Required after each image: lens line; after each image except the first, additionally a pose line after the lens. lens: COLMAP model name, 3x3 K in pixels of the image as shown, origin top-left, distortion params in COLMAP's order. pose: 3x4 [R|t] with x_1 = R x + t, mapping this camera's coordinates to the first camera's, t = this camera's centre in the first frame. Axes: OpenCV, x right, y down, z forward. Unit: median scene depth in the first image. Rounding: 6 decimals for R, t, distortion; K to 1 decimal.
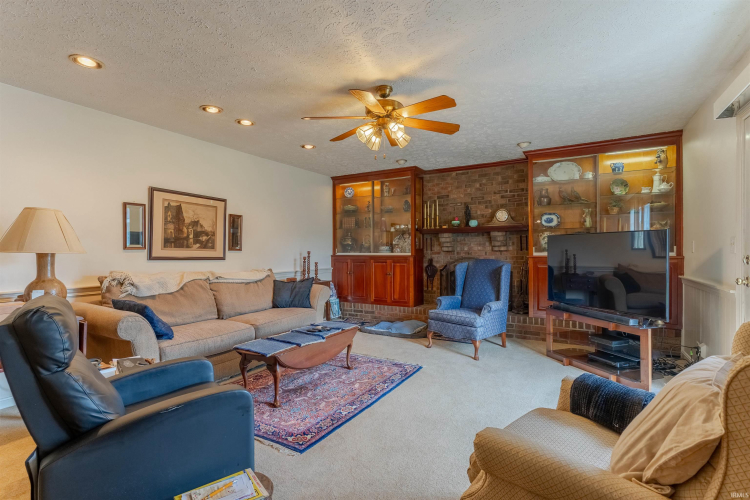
lens RADIAL K [[361.6, 0, 371.7], [0, 361.6, 248.2], [0, 0, 1]] dist [0.000559, 0.000327]
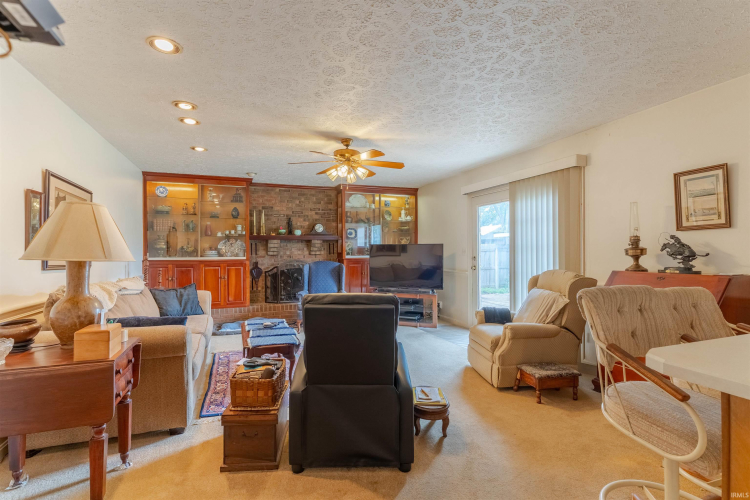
lens RADIAL K [[361.6, 0, 371.7], [0, 361.6, 248.2], [0, 0, 1]] dist [0.000559, 0.000327]
pose [[0.628601, 0.008759, 0.777679, -0.527825], [-0.001861, 0.999951, -0.009758, -0.003518], [-0.777726, 0.004687, 0.628586, 0.021437]]
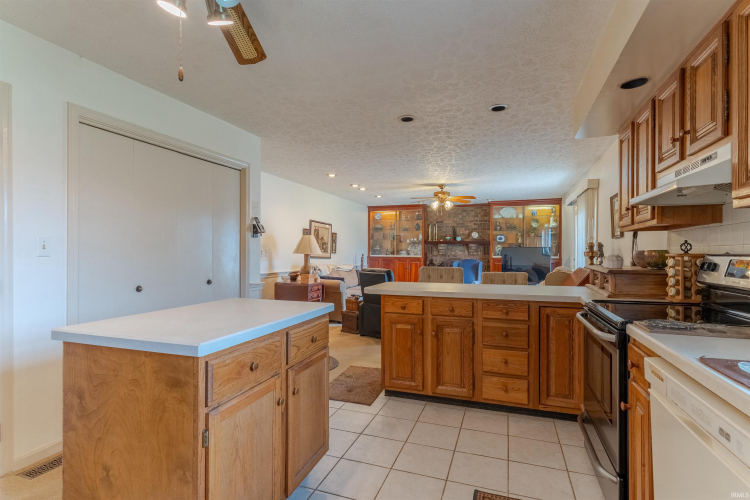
lens RADIAL K [[369.7, 0, 375.0], [0, 369.7, 250.0], [0, 0, 1]] dist [0.000193, 0.000037]
pose [[0.983996, 0.011137, 0.177844, -0.429153], [-0.010760, 0.999937, -0.003084, -0.005436], [-0.177867, 0.001121, 0.984054, -0.672340]]
